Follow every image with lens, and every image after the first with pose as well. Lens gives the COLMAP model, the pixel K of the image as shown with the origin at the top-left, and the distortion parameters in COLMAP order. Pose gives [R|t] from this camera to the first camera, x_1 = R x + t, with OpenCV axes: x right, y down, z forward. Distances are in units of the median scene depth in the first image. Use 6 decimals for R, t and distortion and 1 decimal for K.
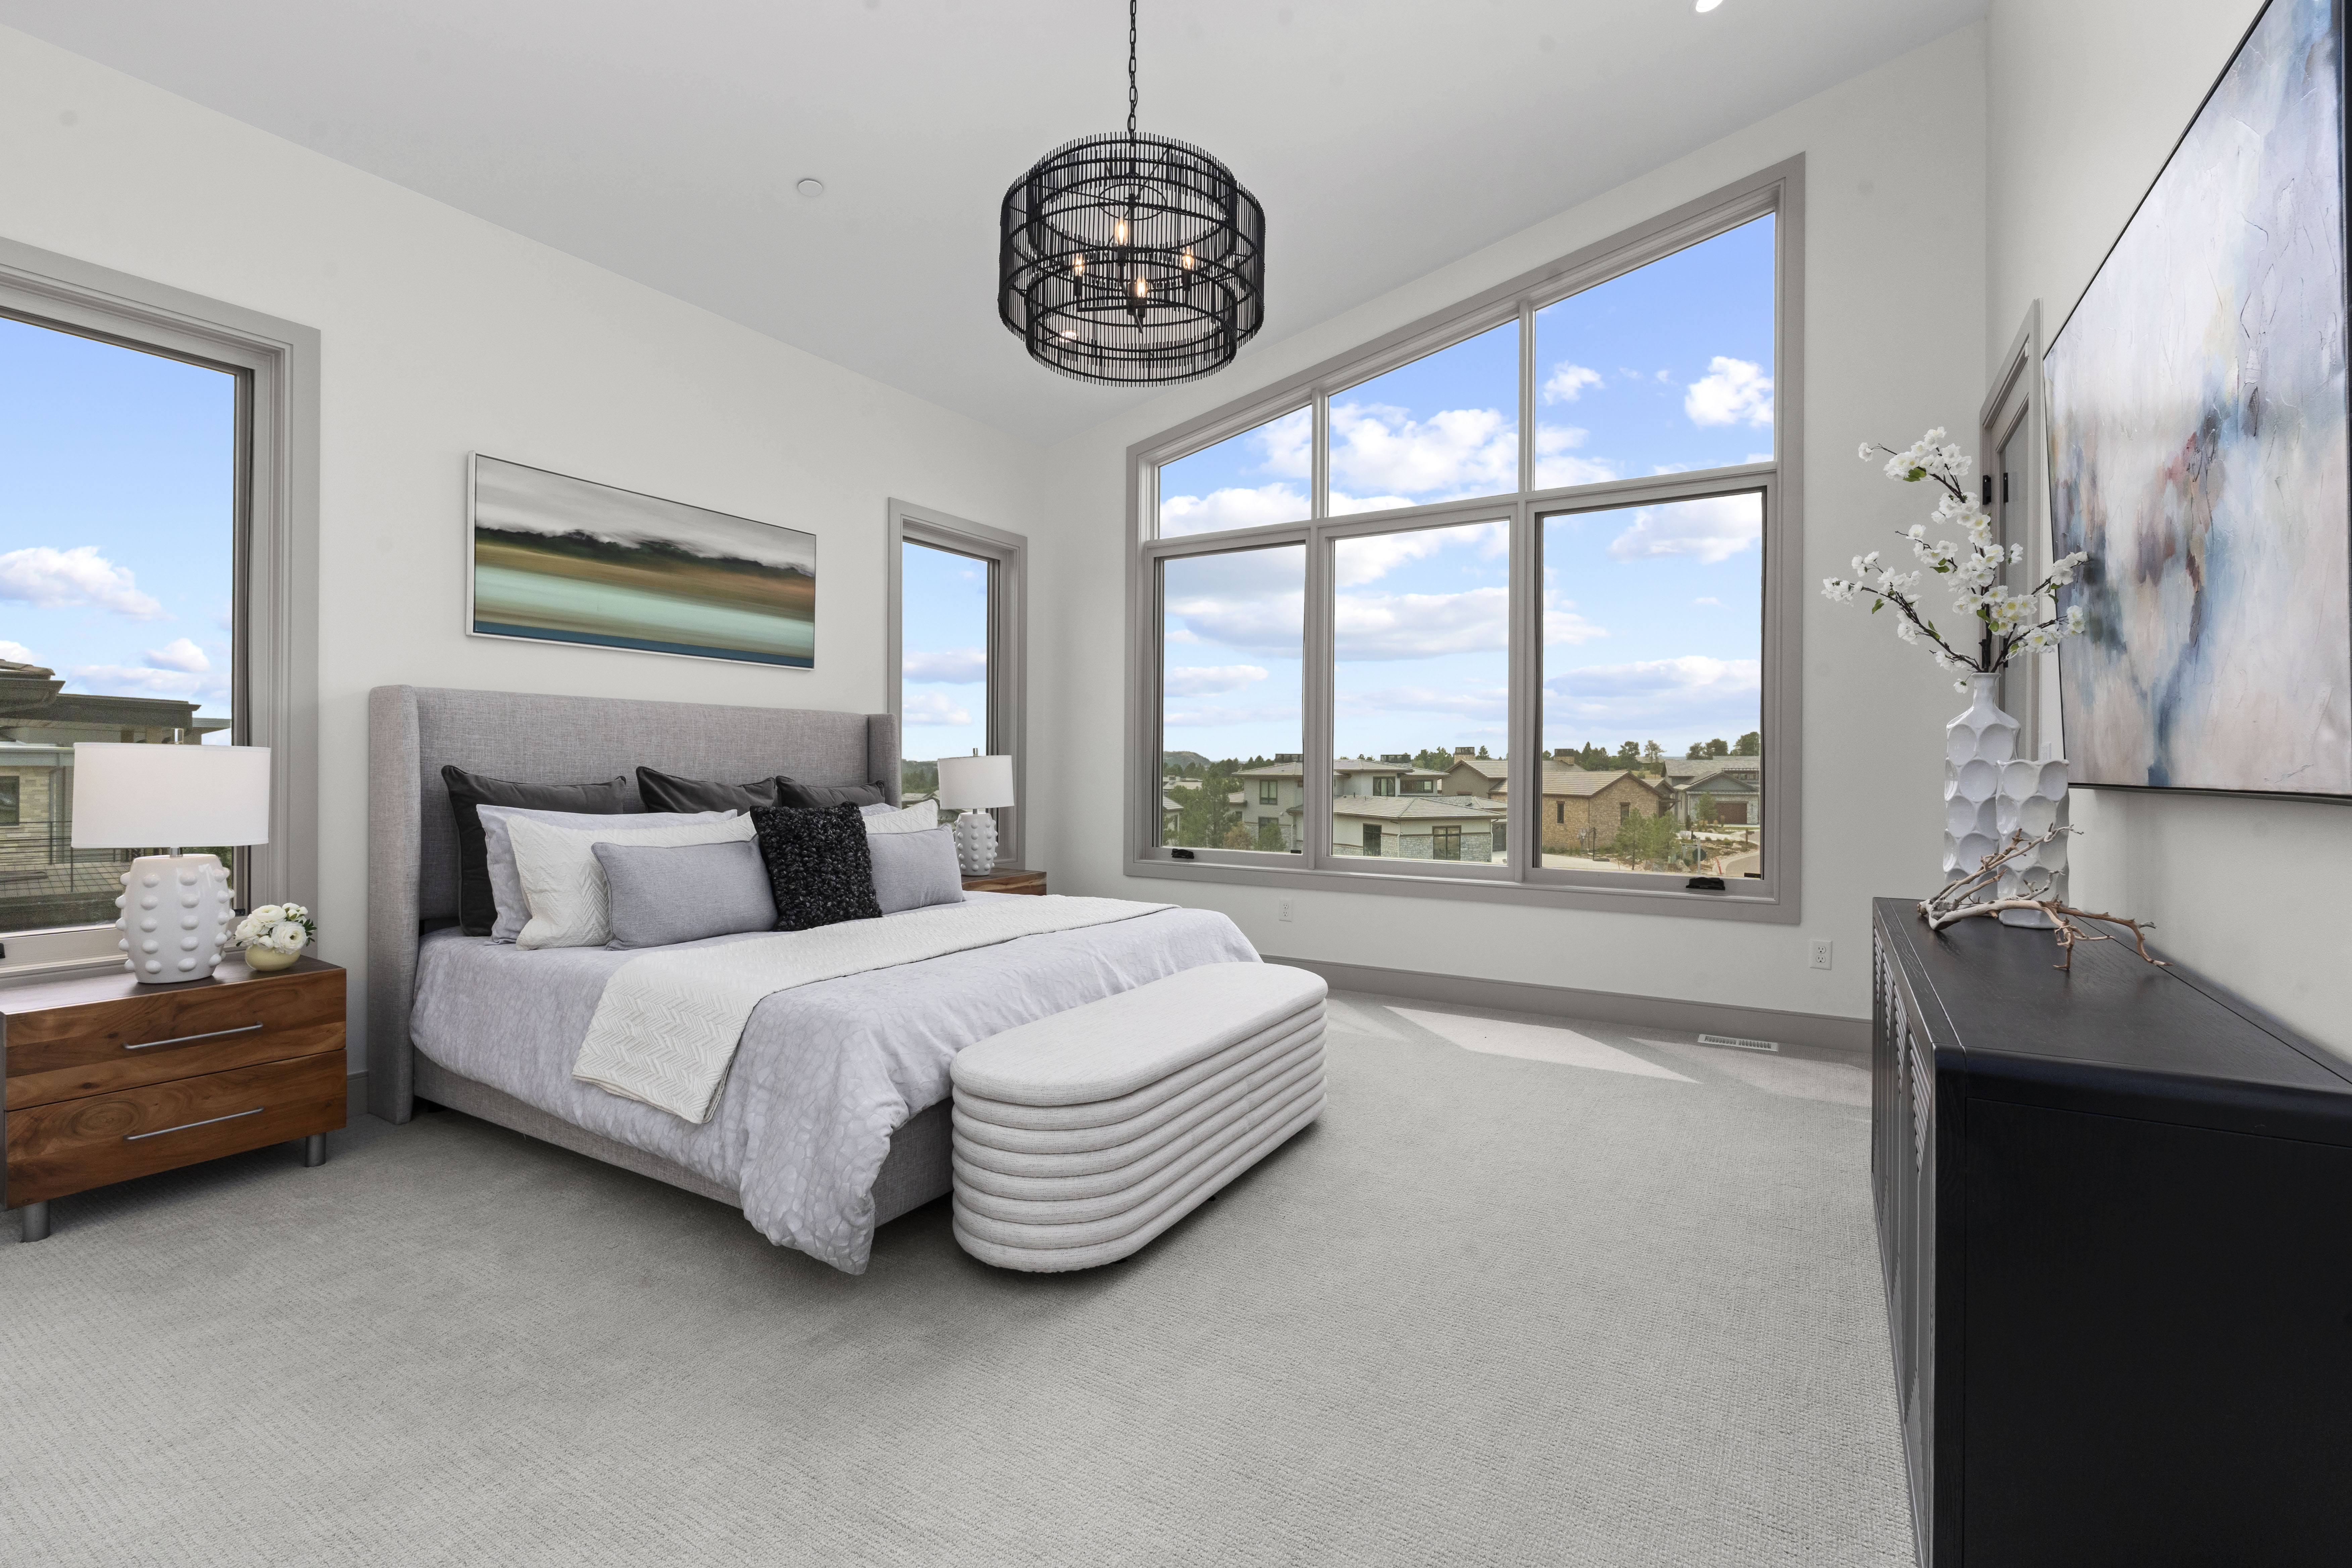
lens RADIAL K [[1053.5, 0, 1177.6], [0, 1053.5, 756.5], [0, 0, 1]] dist [-0.006055, 0.000553]
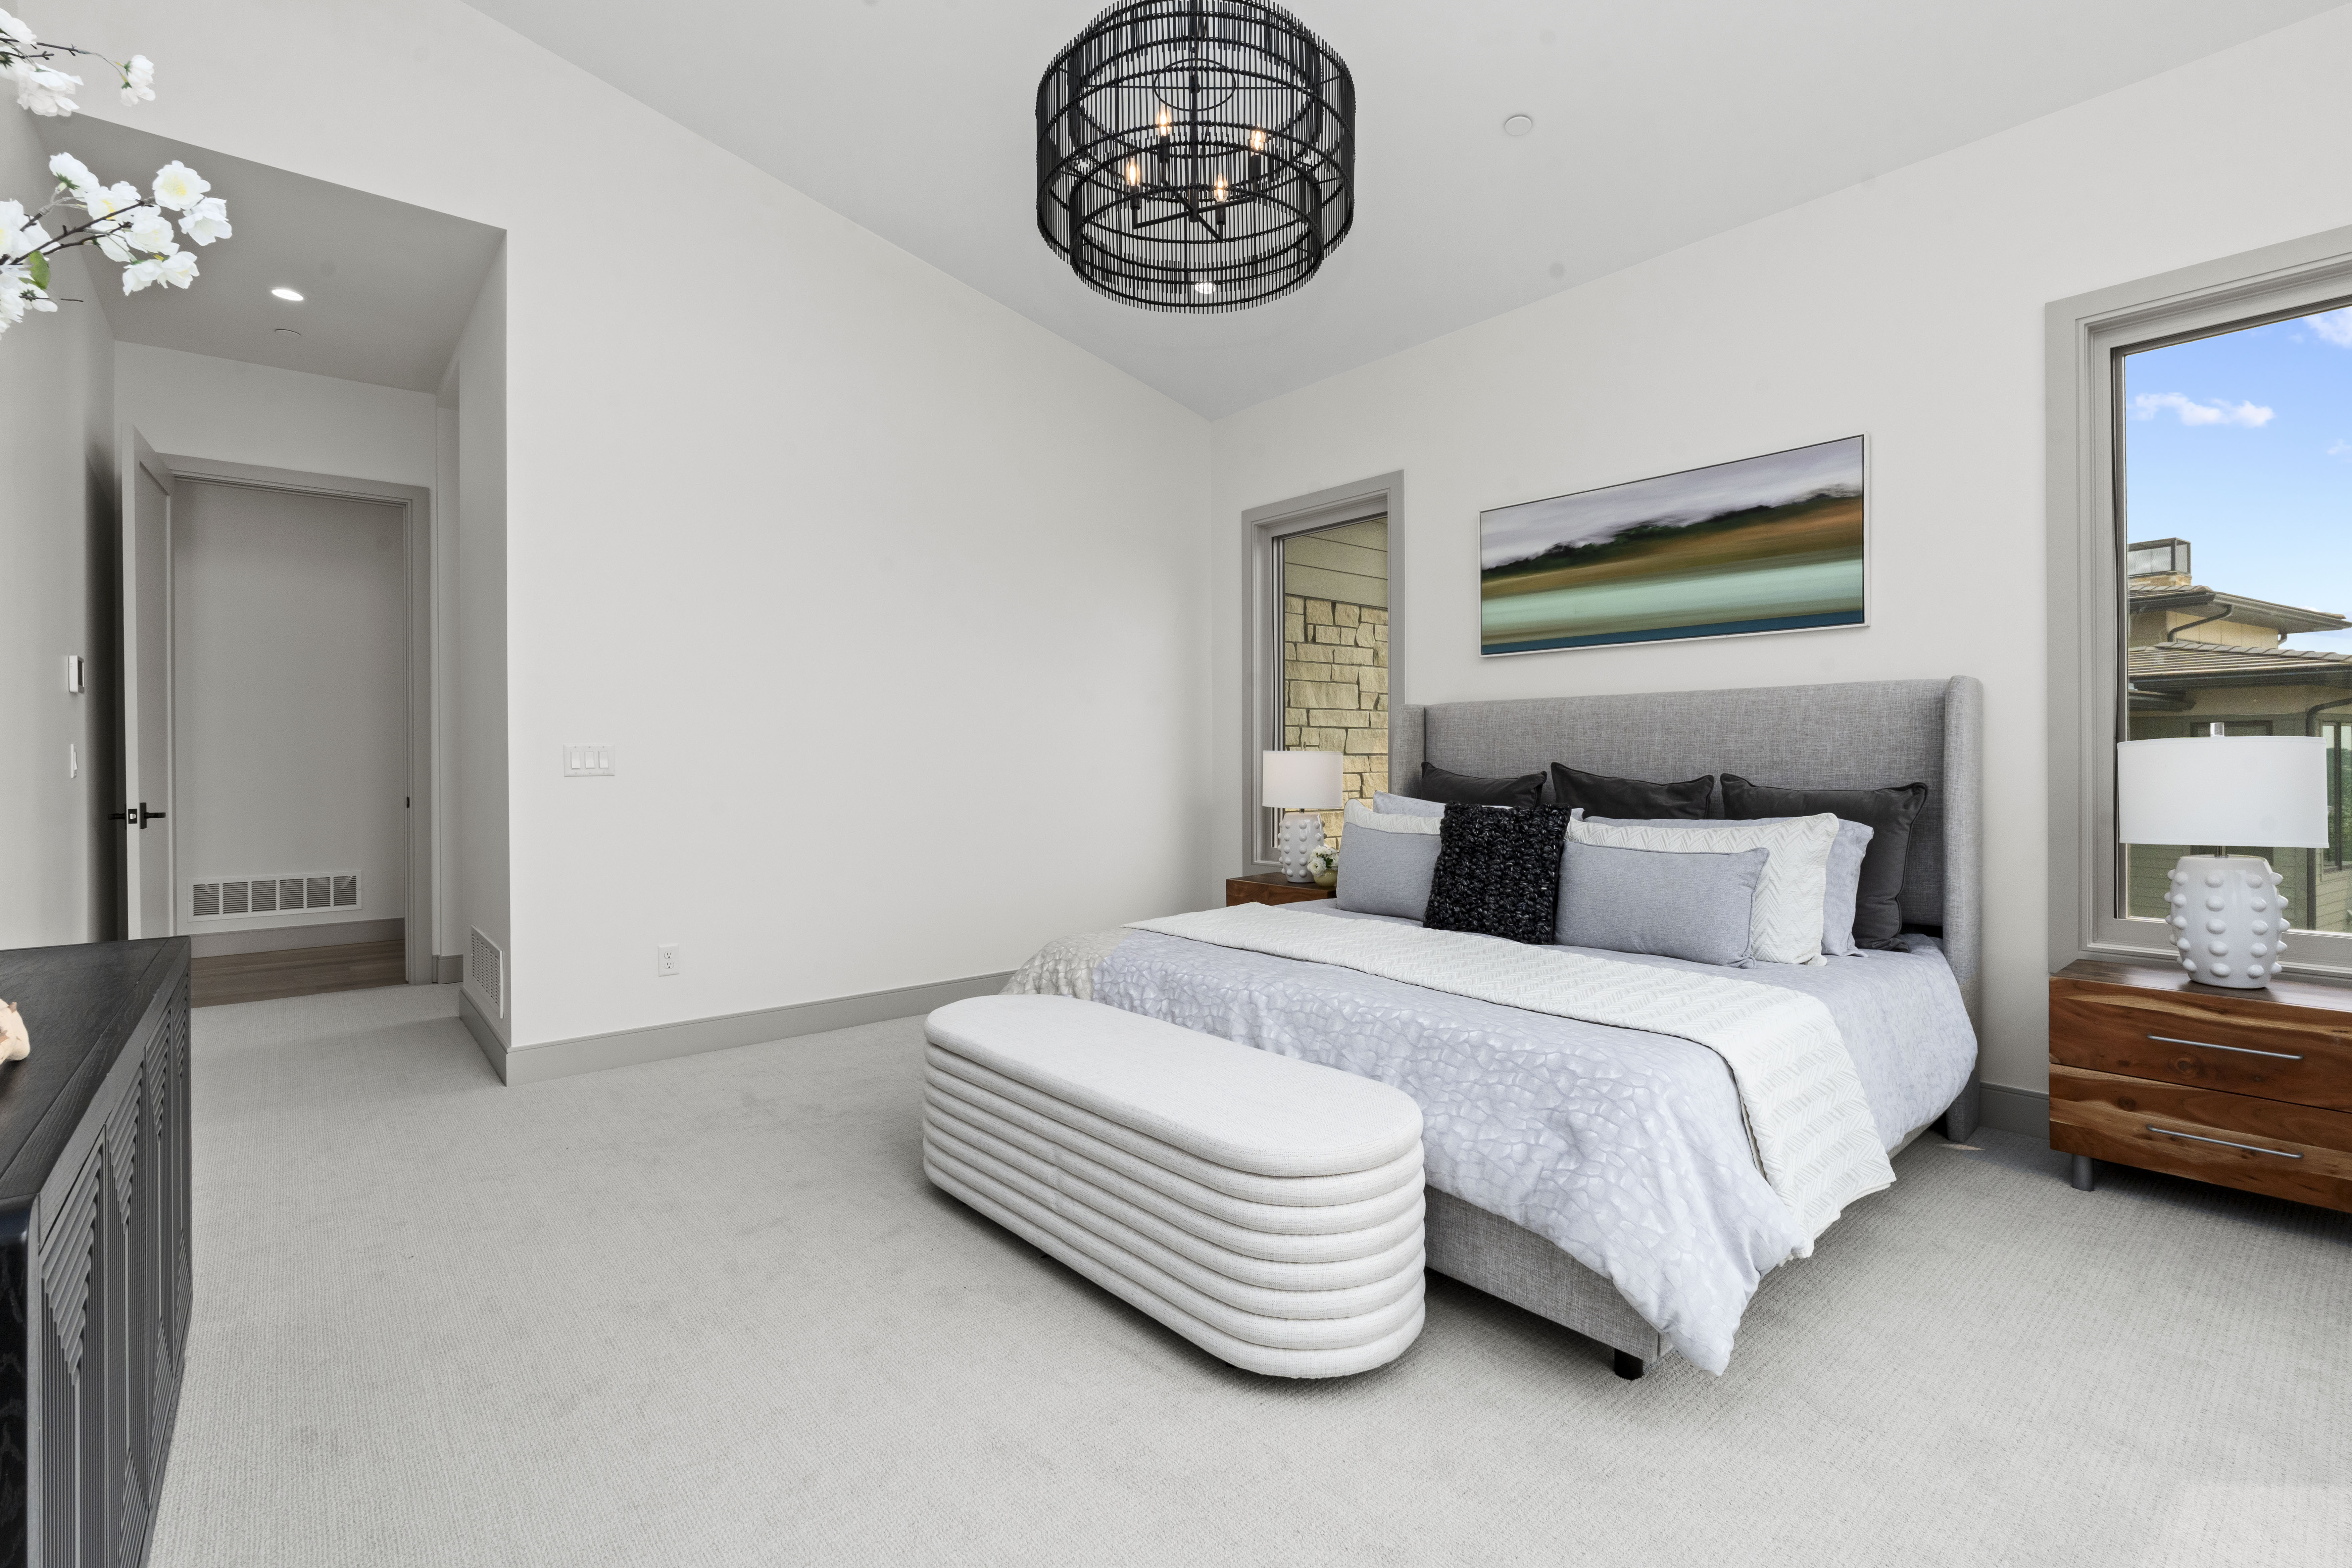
lens RADIAL K [[1053.5, 0, 1177.6], [0, 1053.5, 756.5], [0, 0, 1]] dist [-0.006055, 0.000553]
pose [[-0.299861, -0.006960, -0.953958, 0.564575], [0.011603, 0.999873, -0.010942, 0.010513], [0.953912, -0.014350, -0.299742, 0.923841]]
